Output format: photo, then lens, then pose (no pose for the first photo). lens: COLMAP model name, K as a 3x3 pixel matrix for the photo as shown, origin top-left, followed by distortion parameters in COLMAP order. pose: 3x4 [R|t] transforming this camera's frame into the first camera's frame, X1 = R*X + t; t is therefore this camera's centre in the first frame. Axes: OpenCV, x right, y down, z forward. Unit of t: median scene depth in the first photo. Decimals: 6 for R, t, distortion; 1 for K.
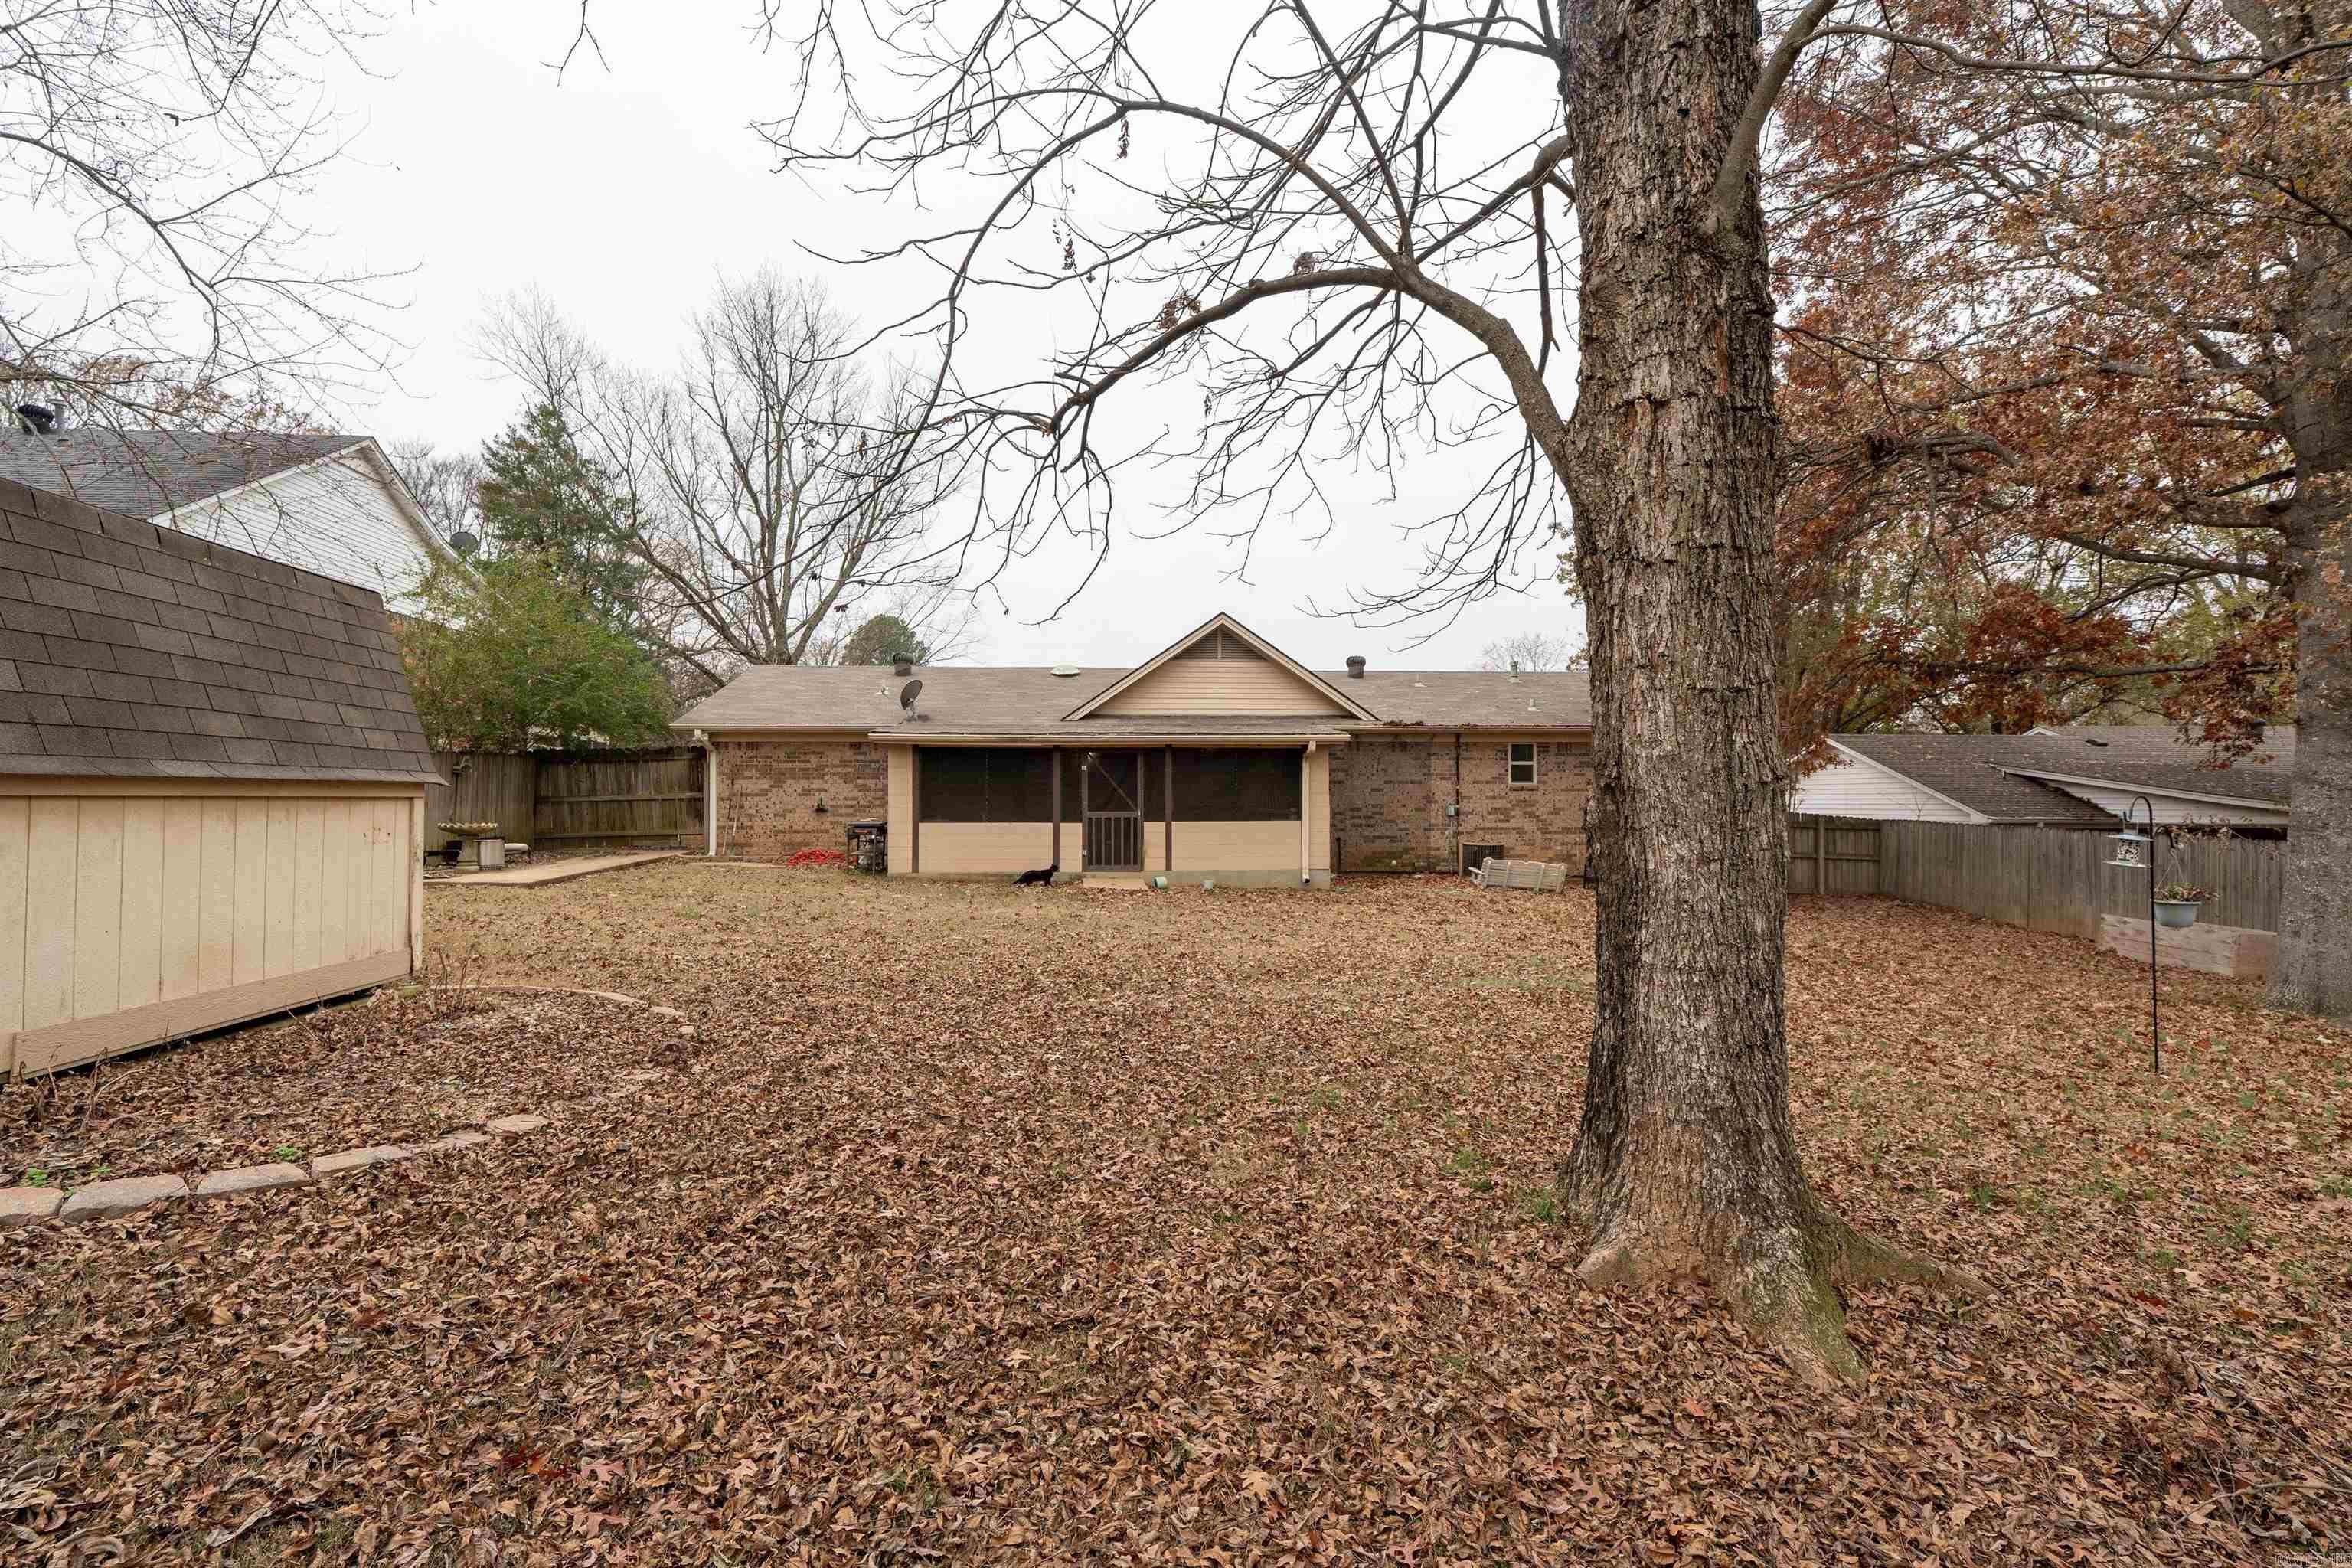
lens RADIAL K [[1024.1, 0, 1176.0], [0, 1024.1, 784.0], [0, 0, 1]] dist [-0.060105, 0.018088]
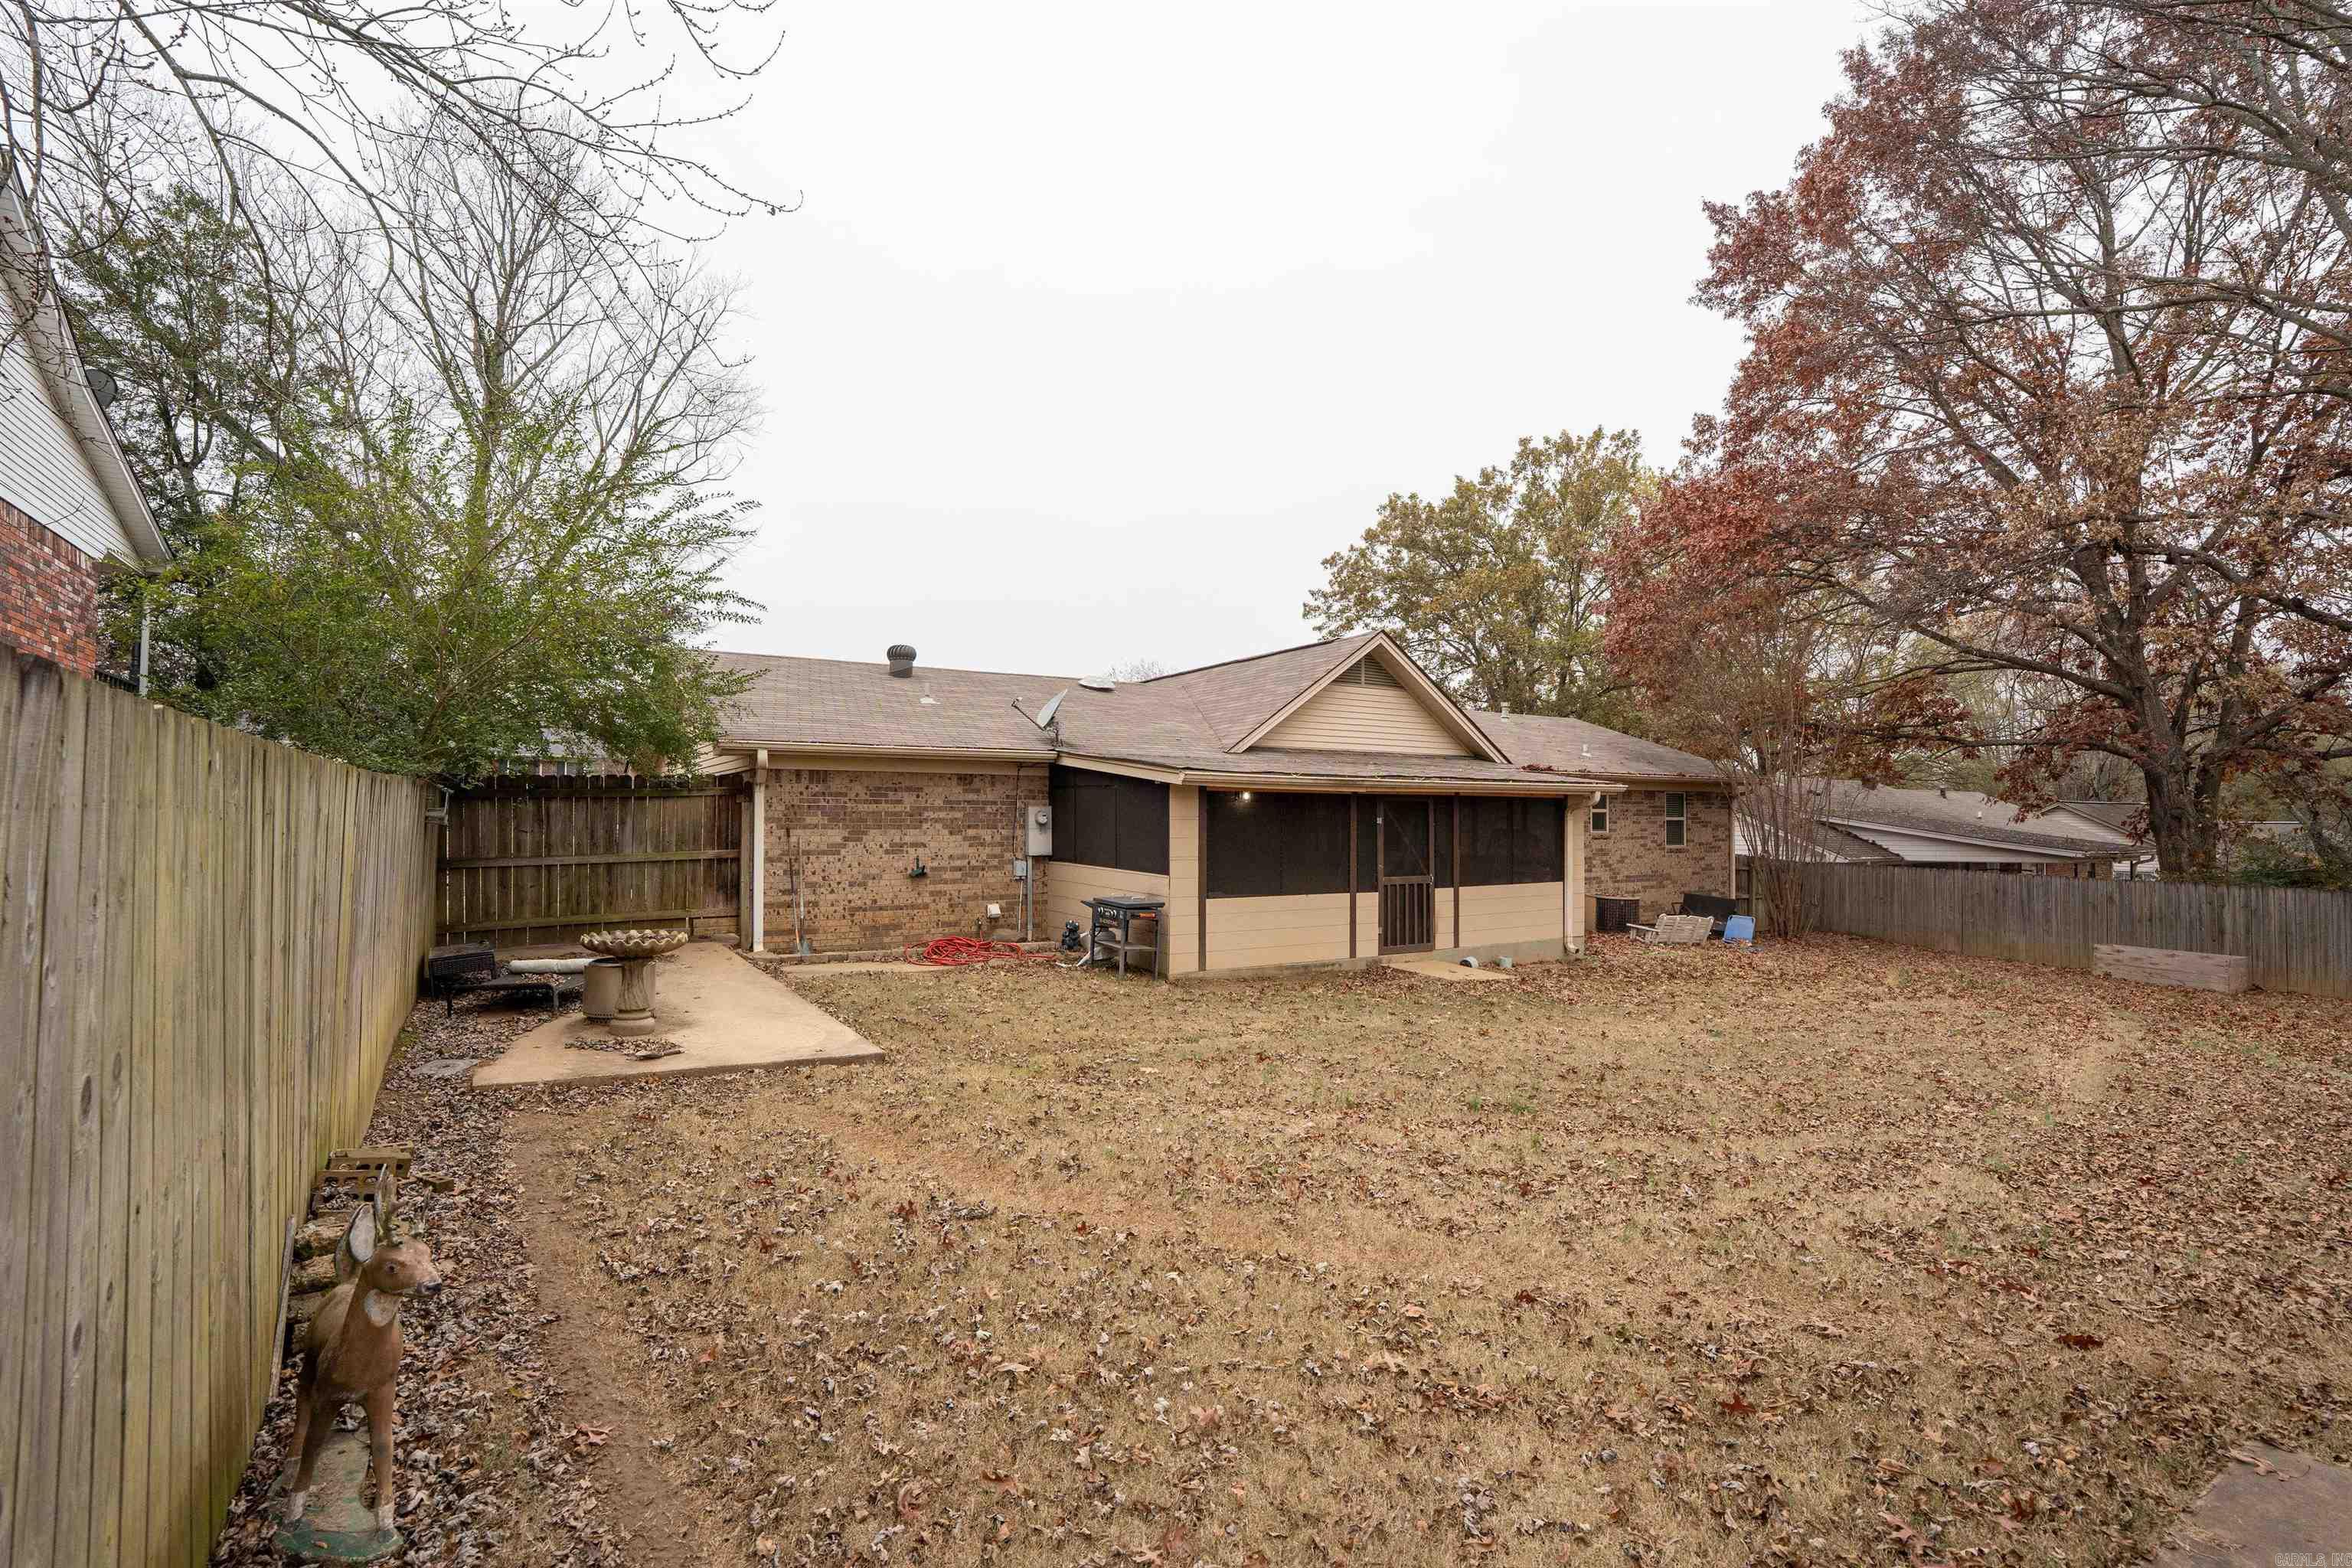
lens RADIAL K [[1024.1, 0, 1176.0], [0, 1024.1, 784.0], [0, 0, 1]] dist [-0.060105, 0.018088]
pose [[0.902057, 0.021117, 0.431100, -0.546870], [-0.012542, 0.999663, -0.022723, -0.023412], [-0.431434, 0.015091, 0.902018, 0.358659]]
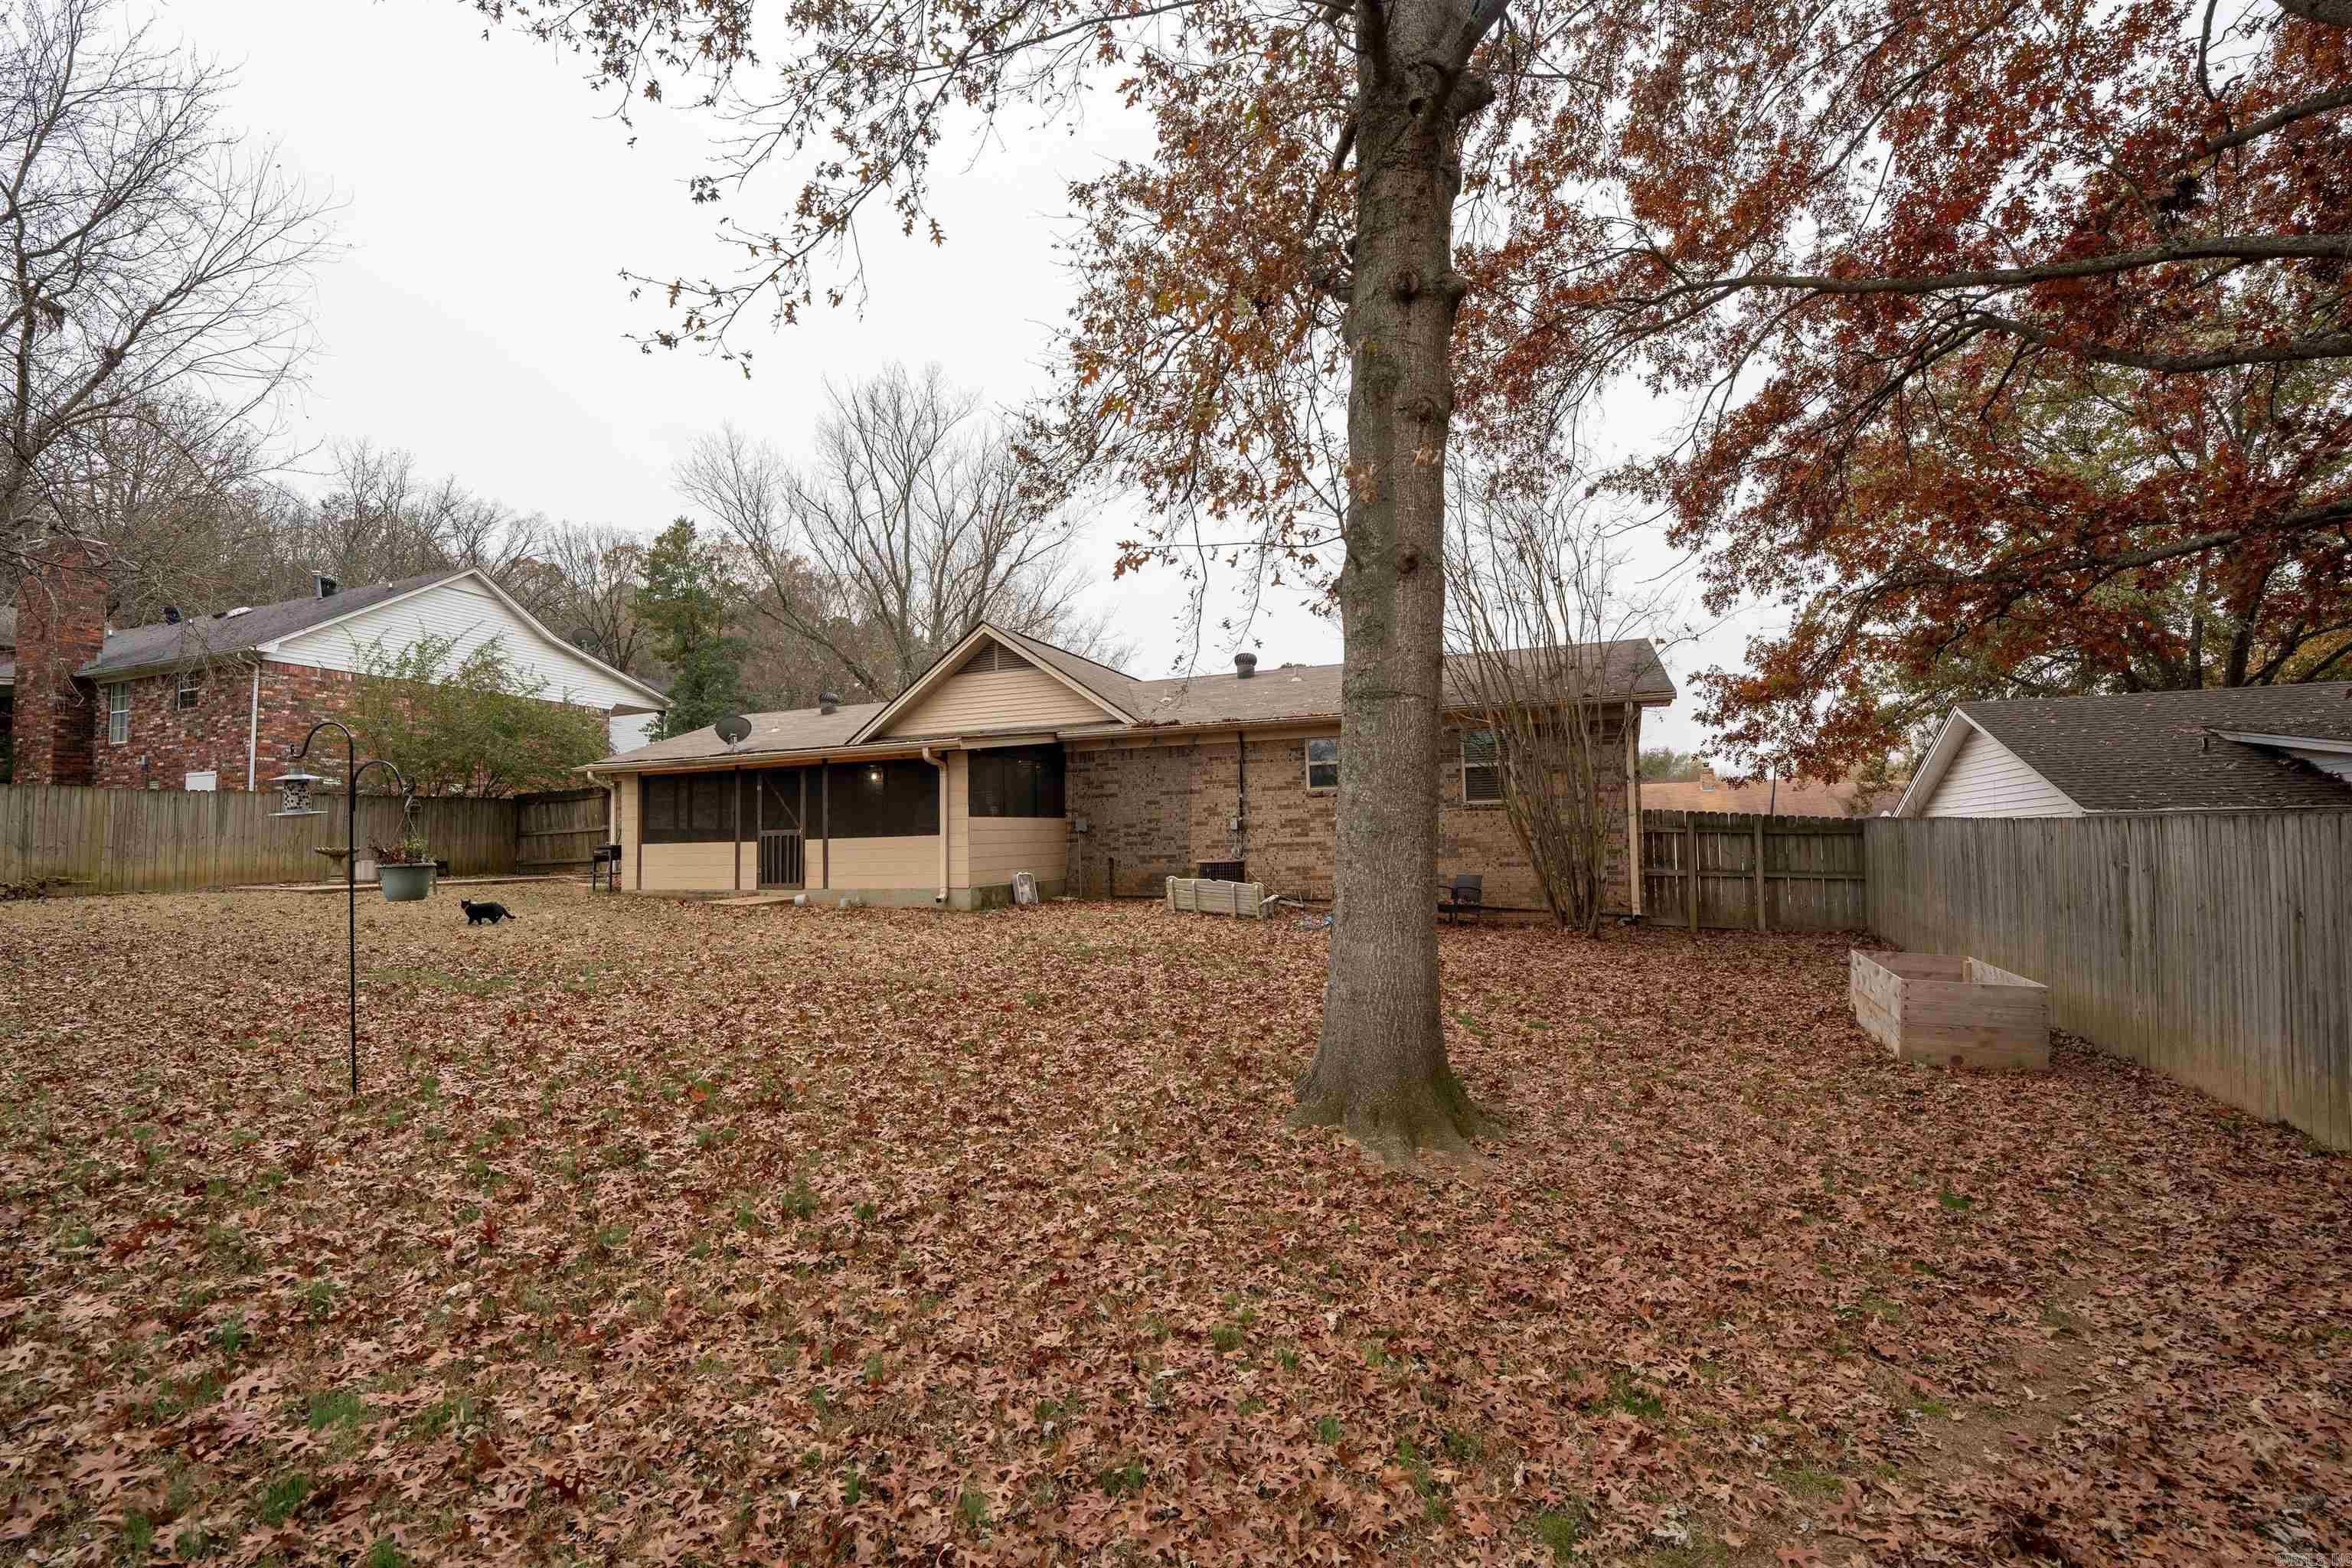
lens RADIAL K [[1024.1, 0, 1176.0], [0, 1024.1, 784.0], [0, 0, 1]] dist [-0.060105, 0.018088]
pose [[0.893161, -0.045002, -0.447481, 0.716789], [0.025550, 0.998452, -0.049414, 0.039693], [0.449012, 0.032702, 0.892927, 0.272541]]
